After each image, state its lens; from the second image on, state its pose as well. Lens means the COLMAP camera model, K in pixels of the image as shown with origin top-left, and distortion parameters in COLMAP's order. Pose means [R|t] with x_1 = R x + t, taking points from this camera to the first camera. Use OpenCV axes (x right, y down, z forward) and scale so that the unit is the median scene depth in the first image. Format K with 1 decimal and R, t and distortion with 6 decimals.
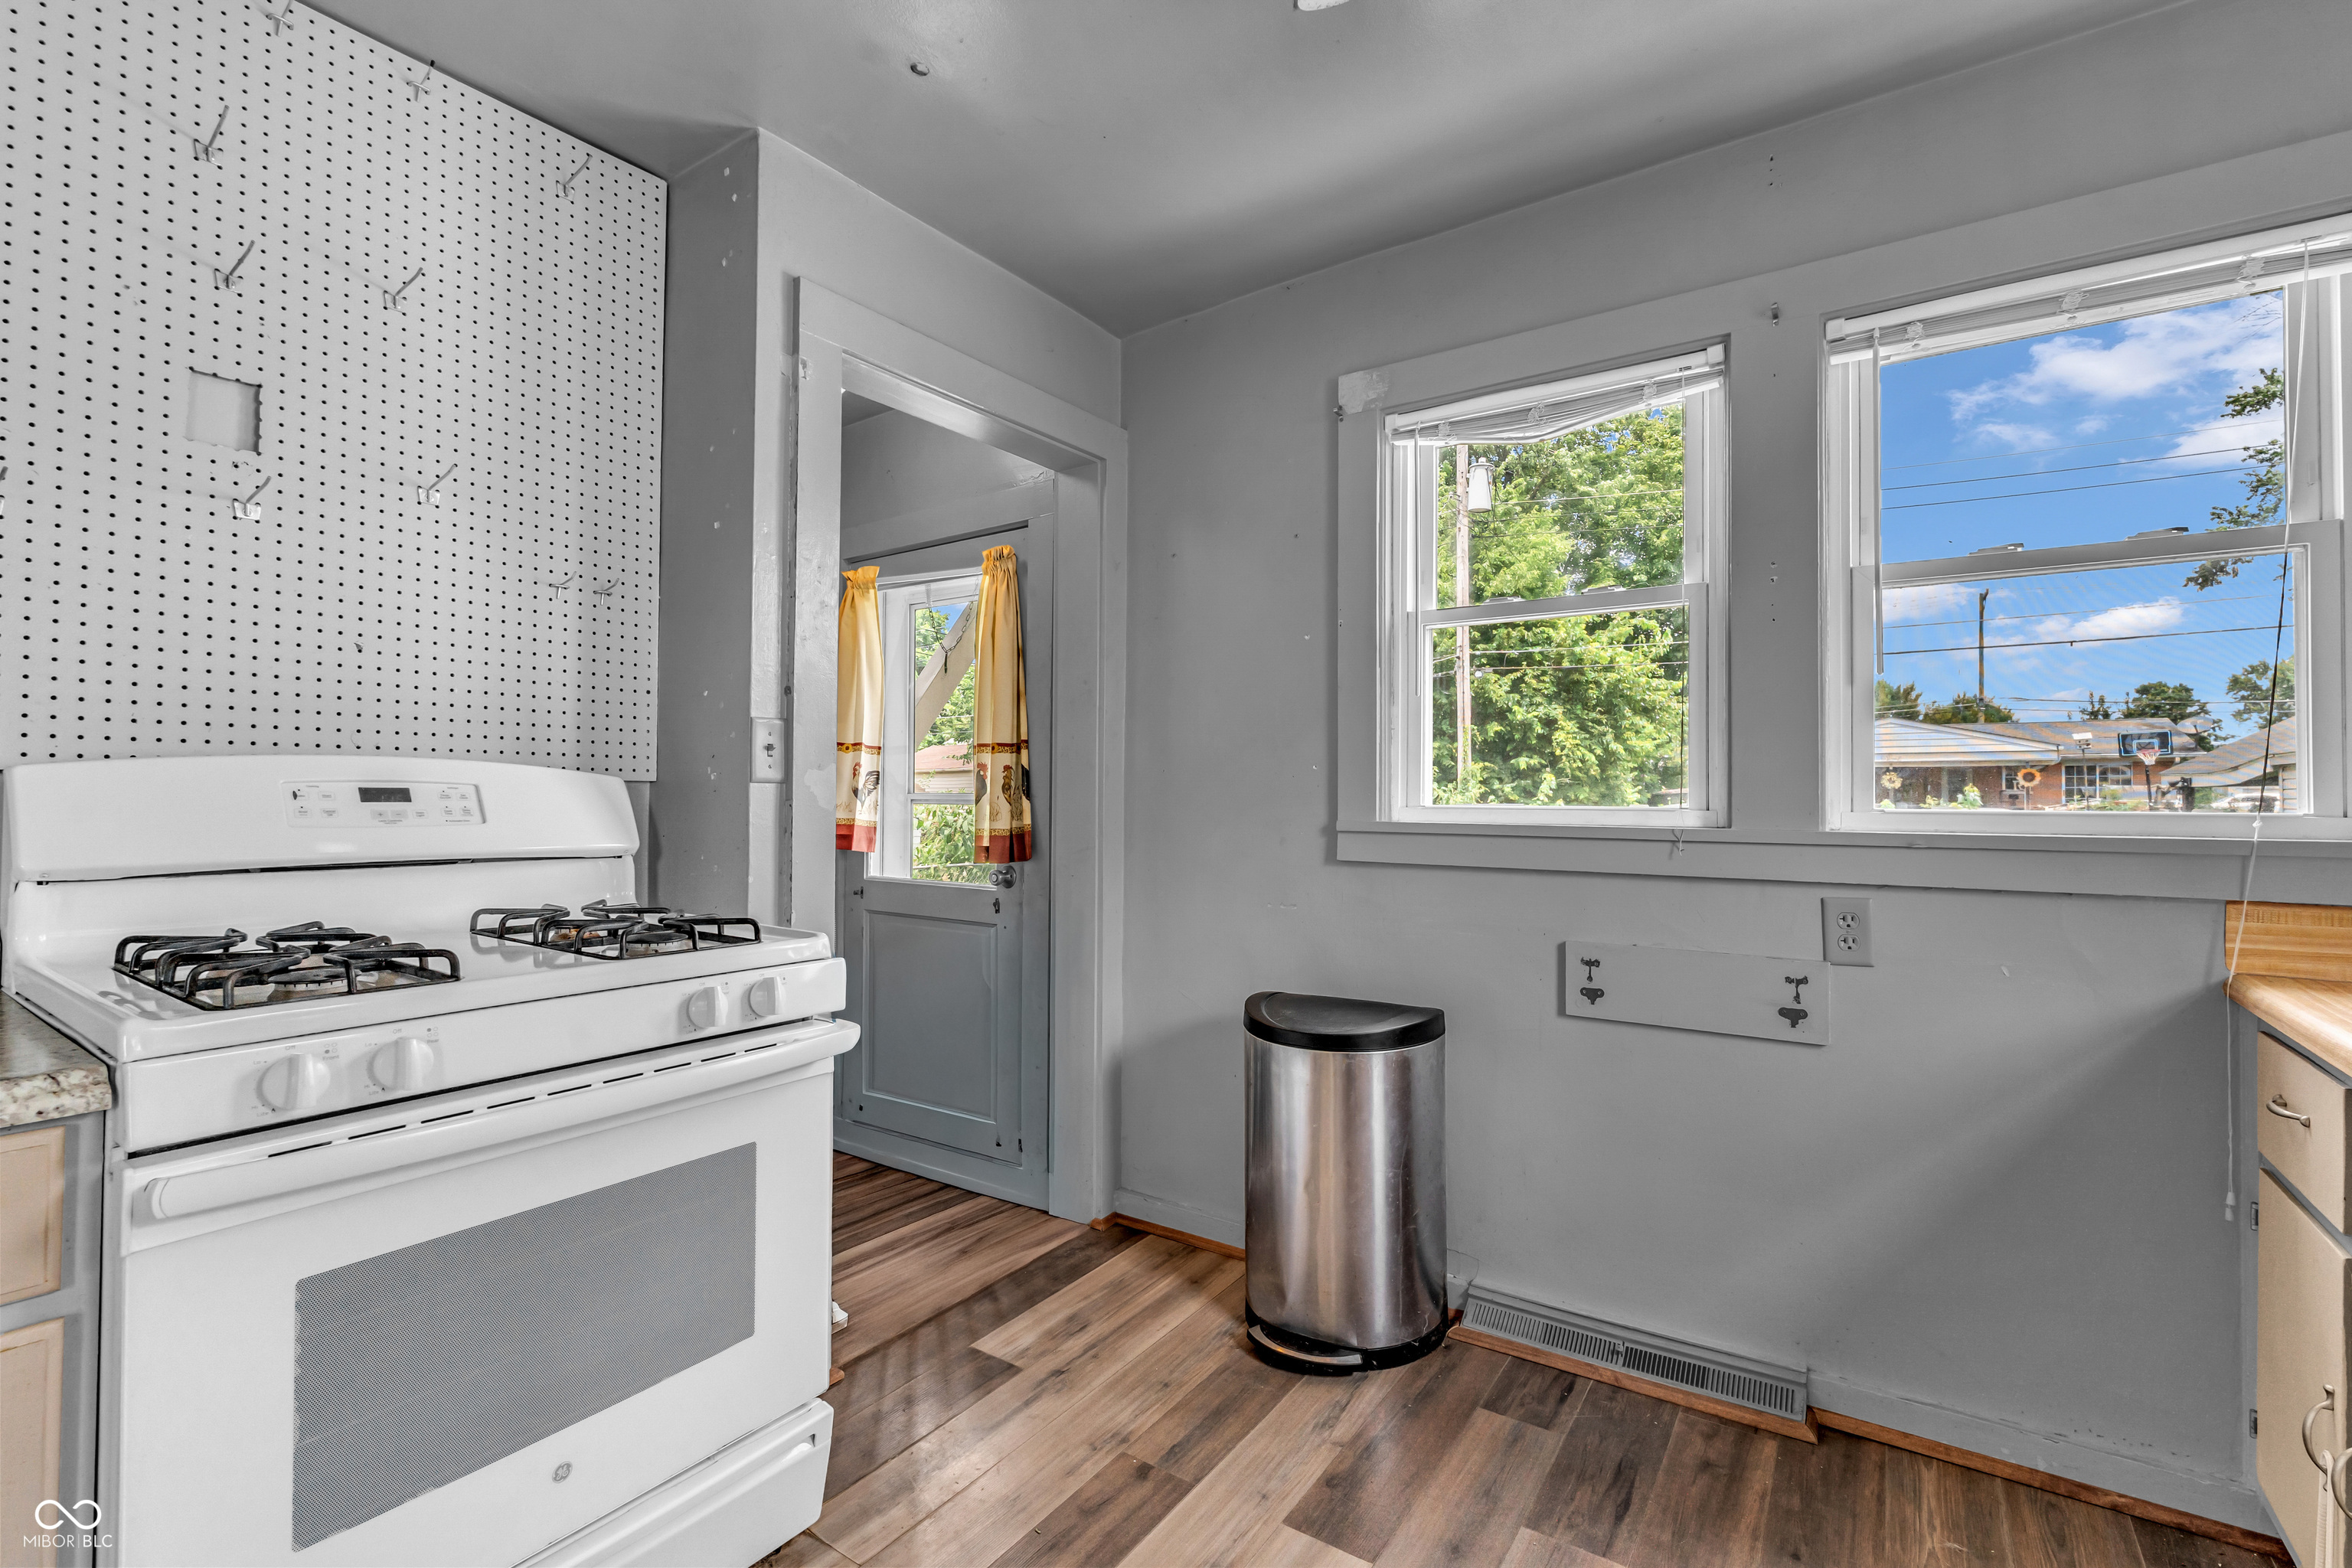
lens RADIAL K [[1034.3, 0, 1170.3], [0, 1034.3, 787.5], [0, 0, 1]] dist [0.000173, 0.001012]
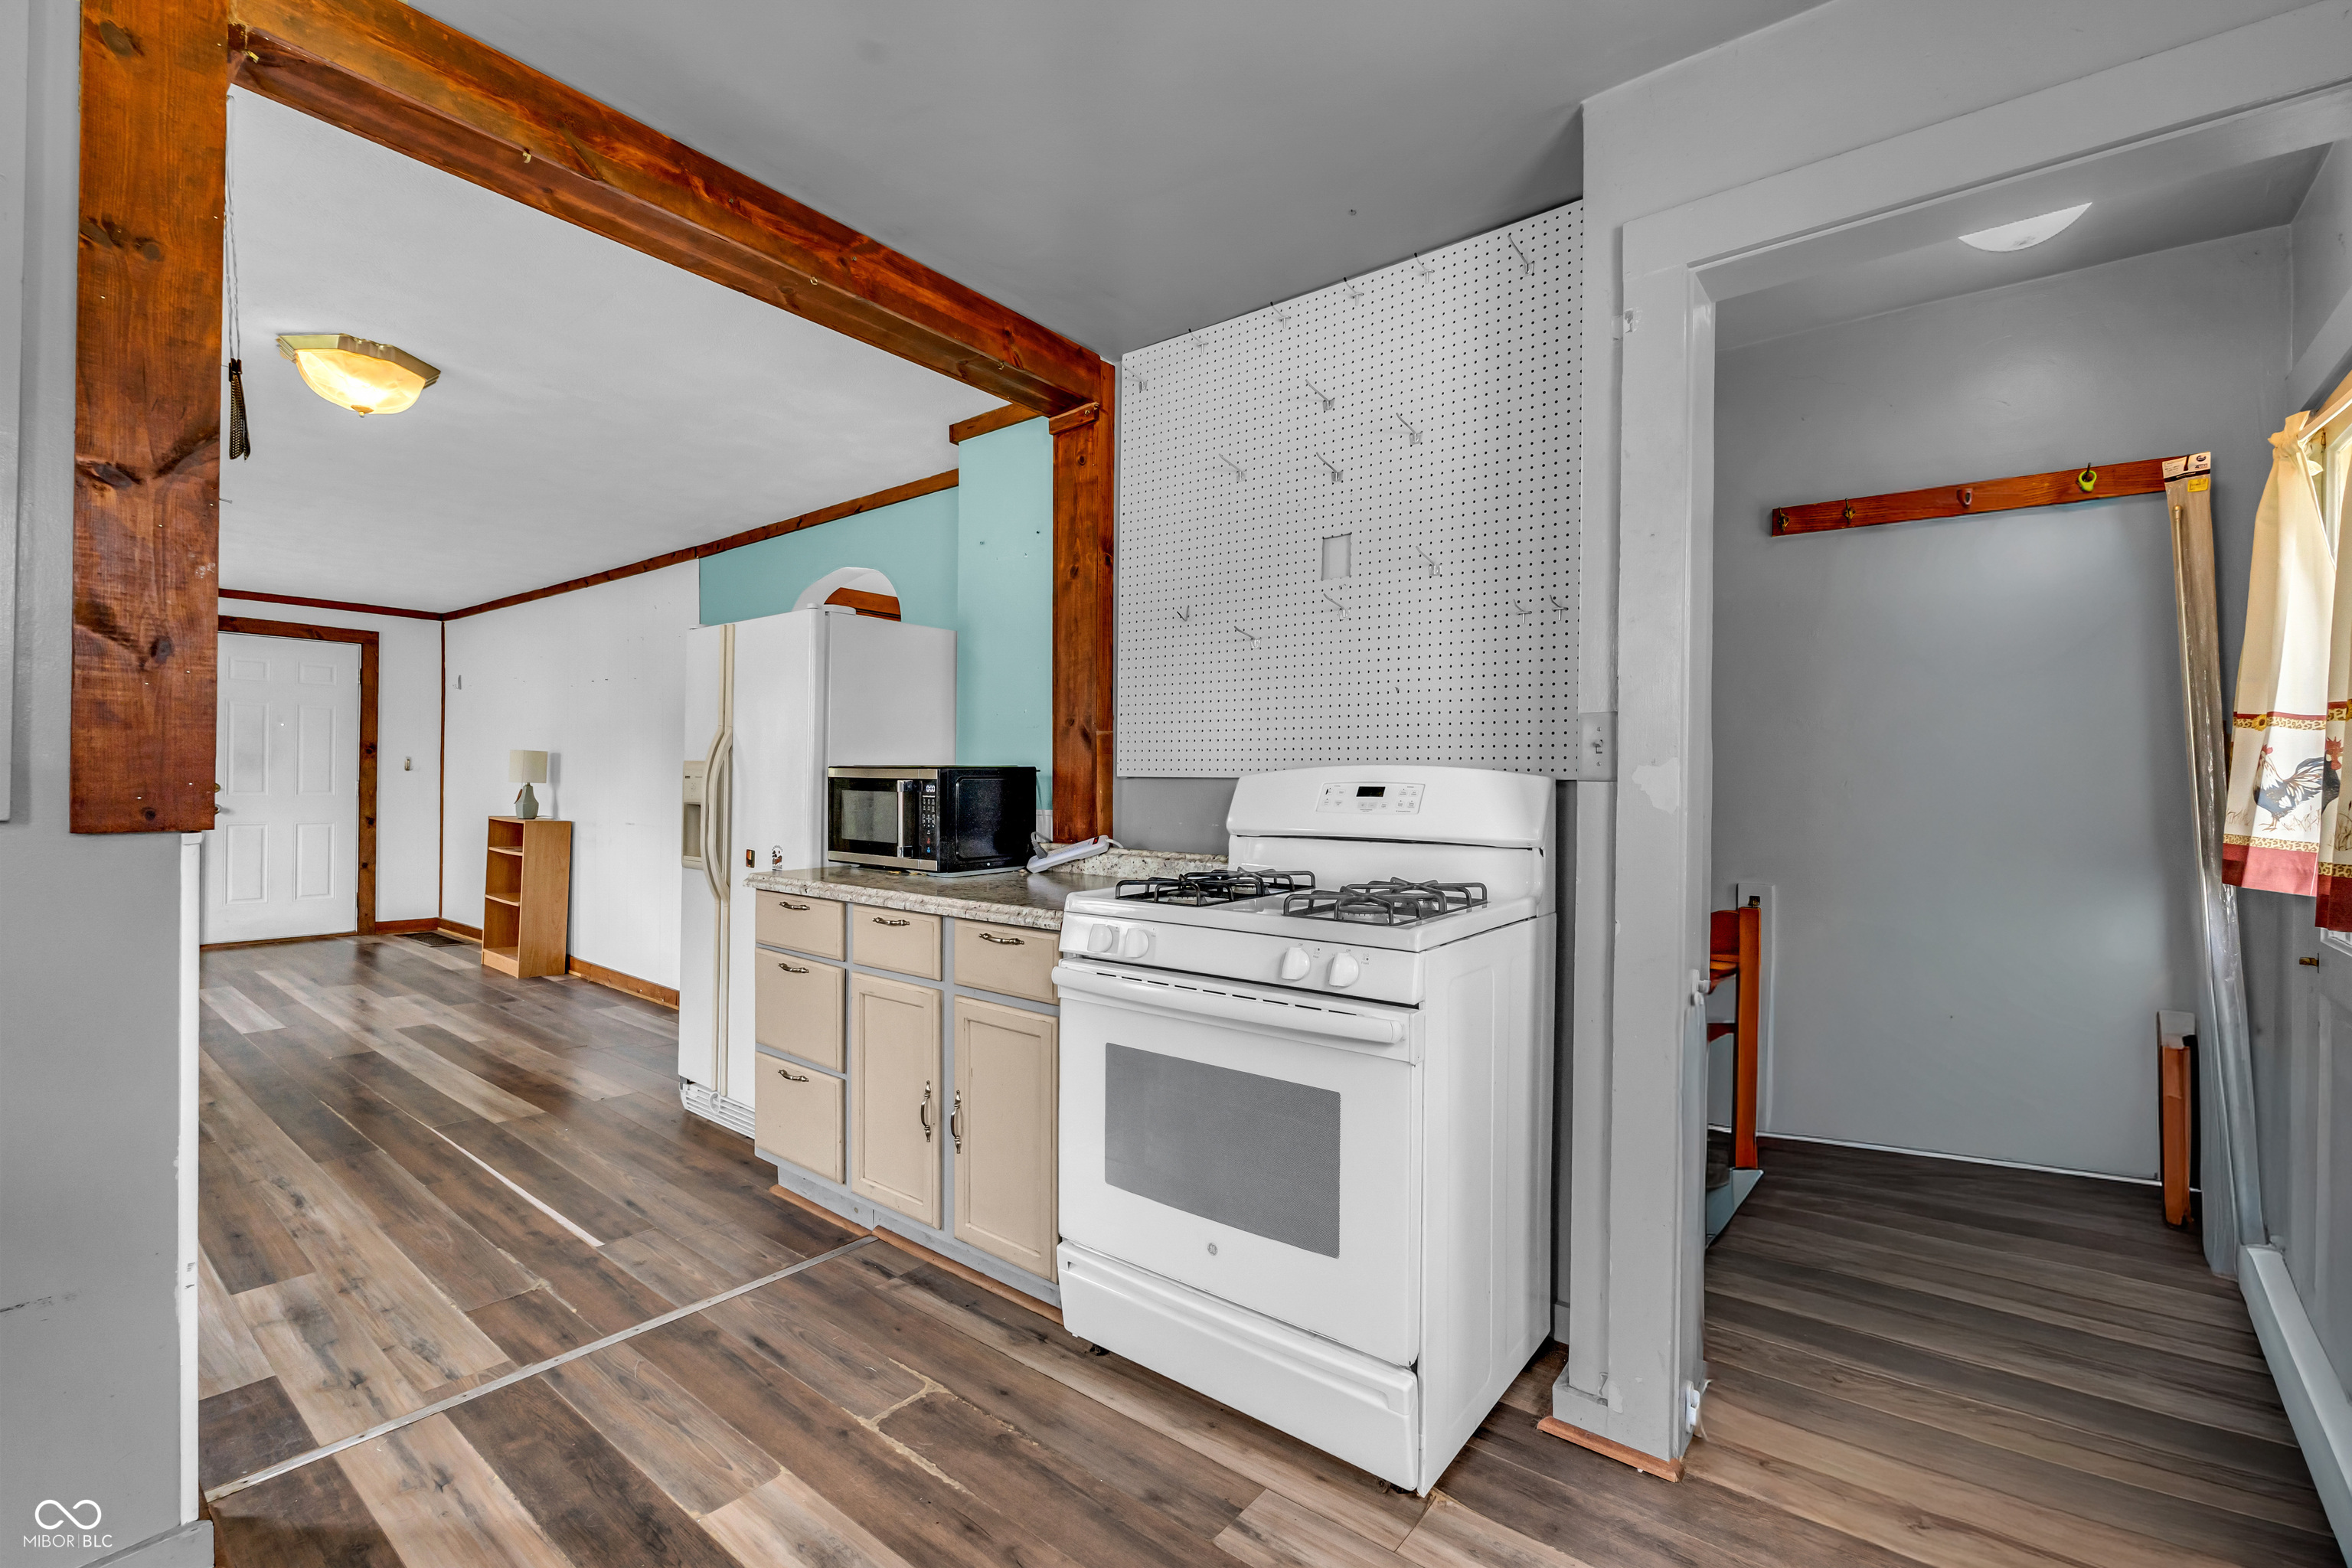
lens RADIAL K [[1034.3, 0, 1189.3], [0, 1034.3, 784.9], [0, 0, 1]] dist [0.000173, 0.001012]
pose [[-0.055829, -0.001235, -0.998440, 0.581383], [0.001002, 0.999999, -0.001293, -0.000334], [0.998440, -0.001072, -0.055828, 0.682596]]
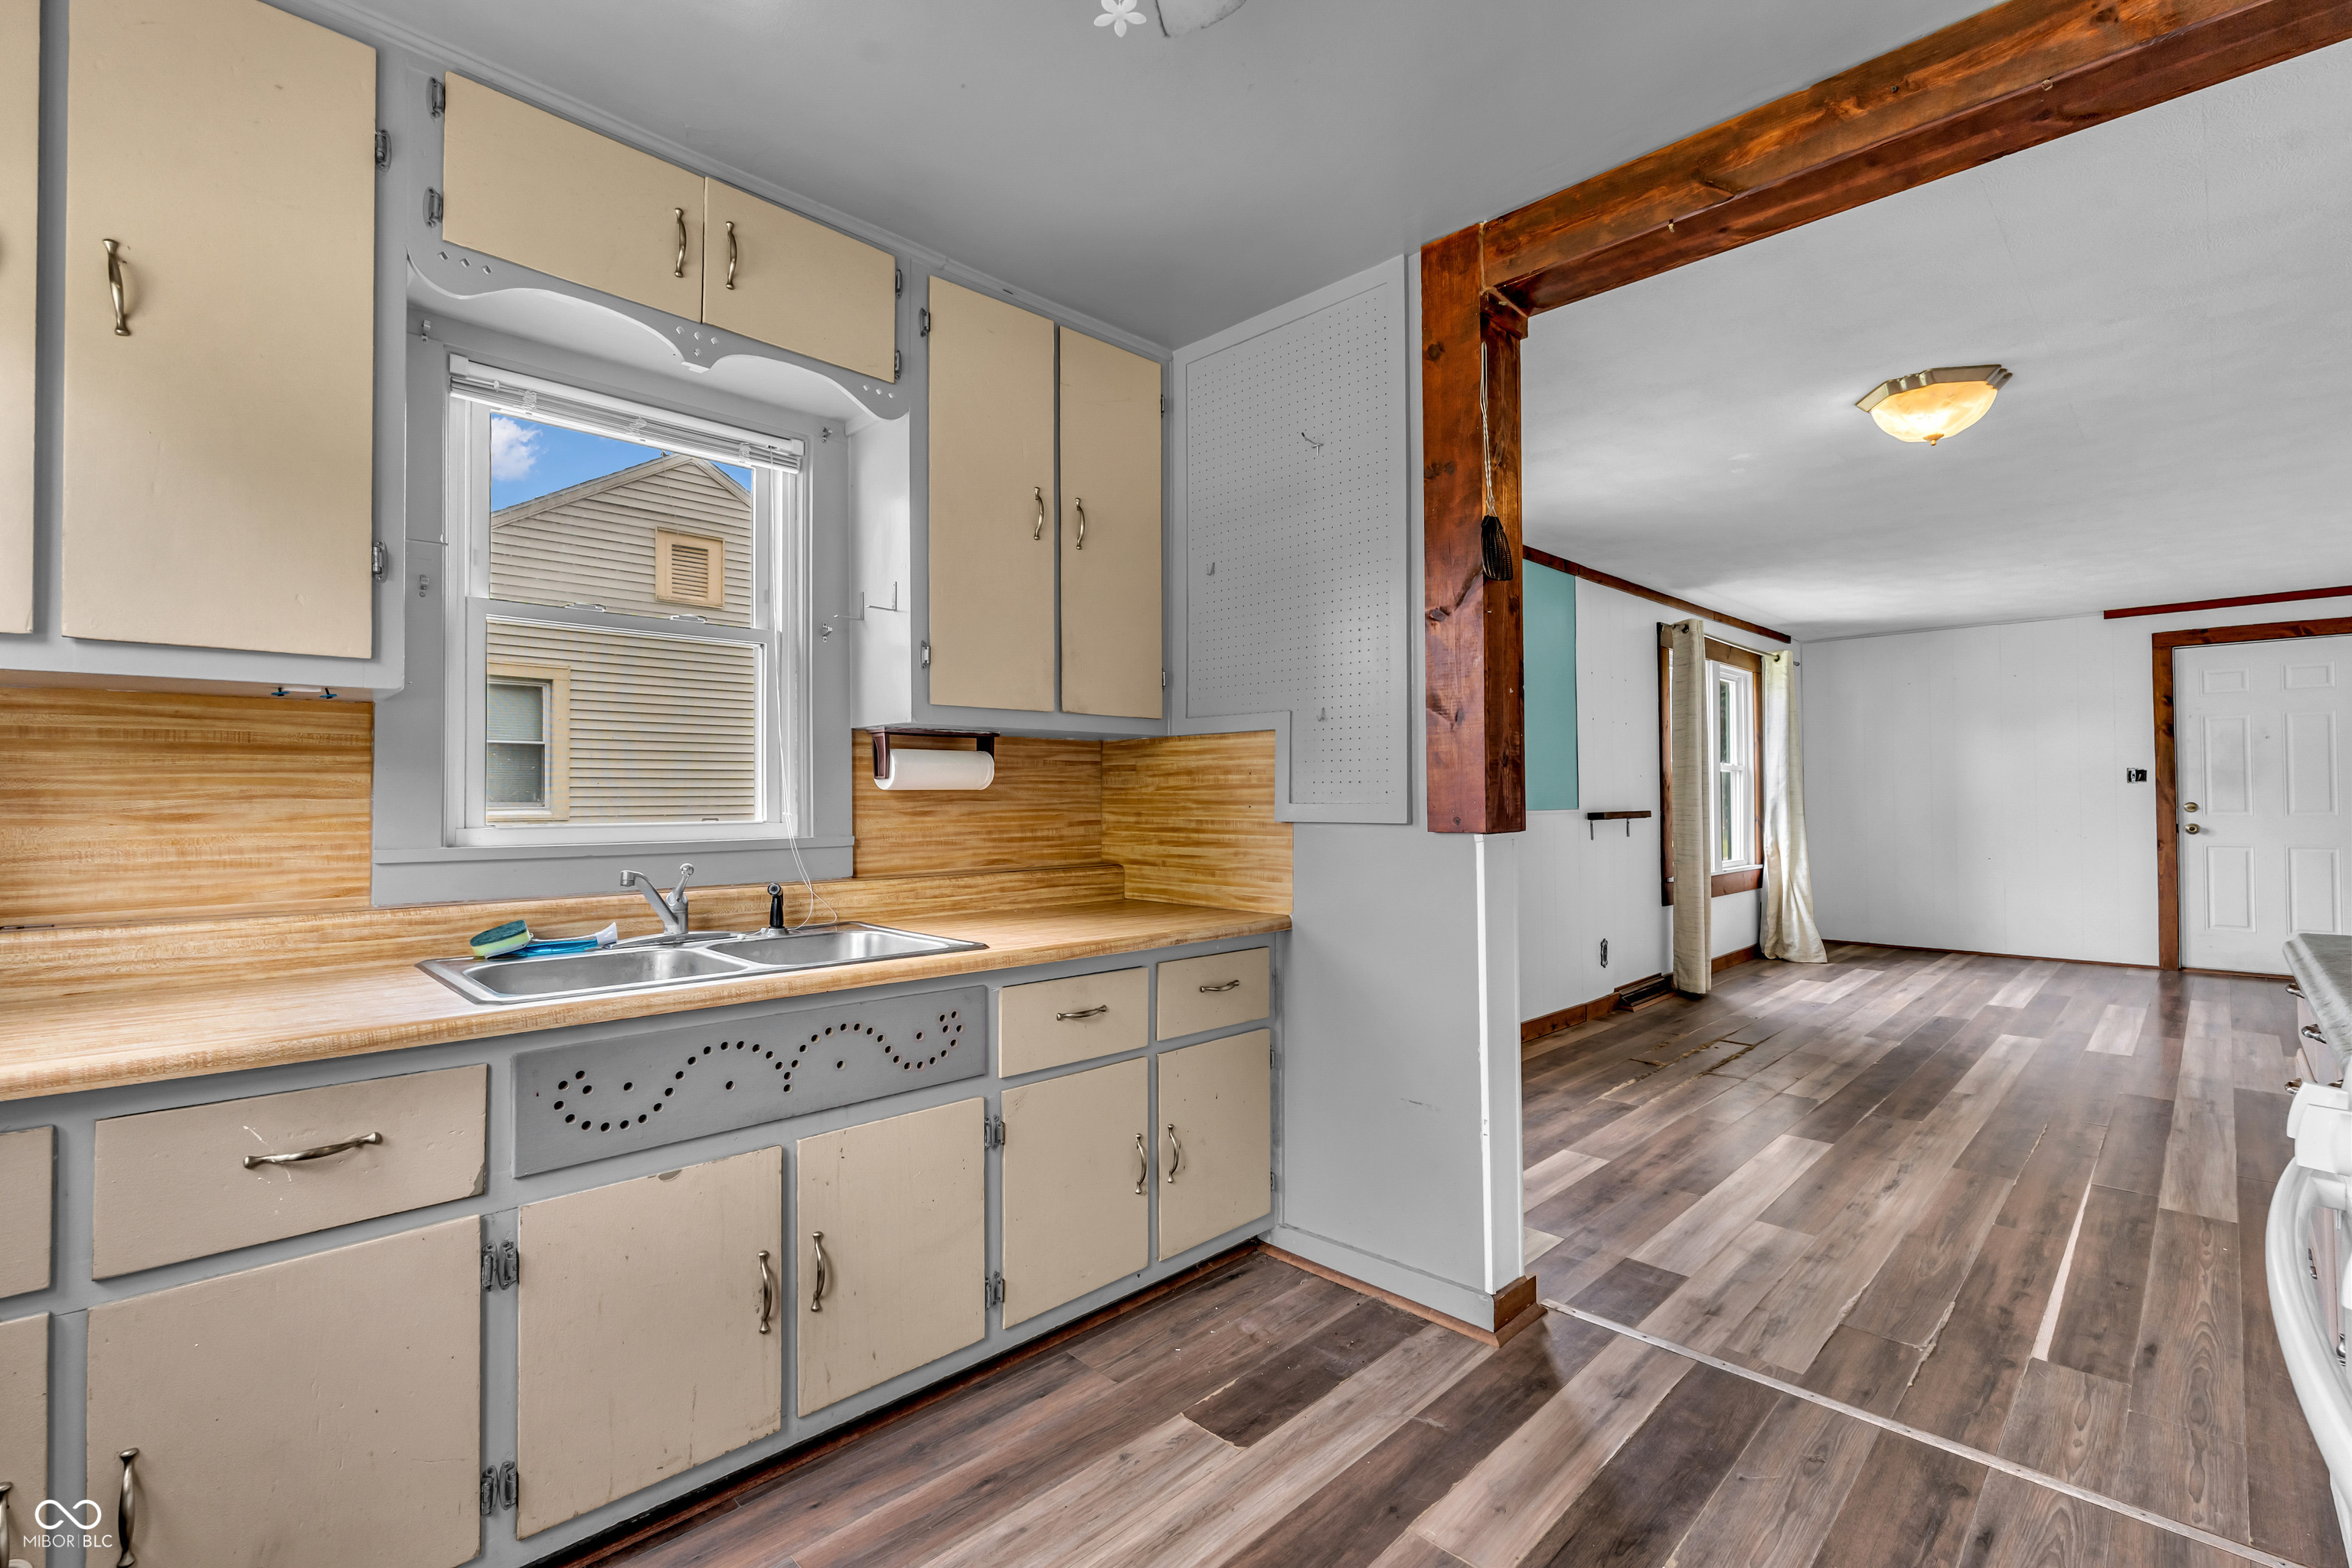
lens RADIAL K [[1034.3, 0, 1183.4], [0, 1034.3, 785.9], [0, 0, 1]] dist [0.000173, 0.001012]
pose [[-0.985762, 0.007578, 0.167976, -0.003167], [0.003281, 0.999661, -0.025844, 0.007646], [-0.168115, -0.024925, -0.985452, 1.103150]]
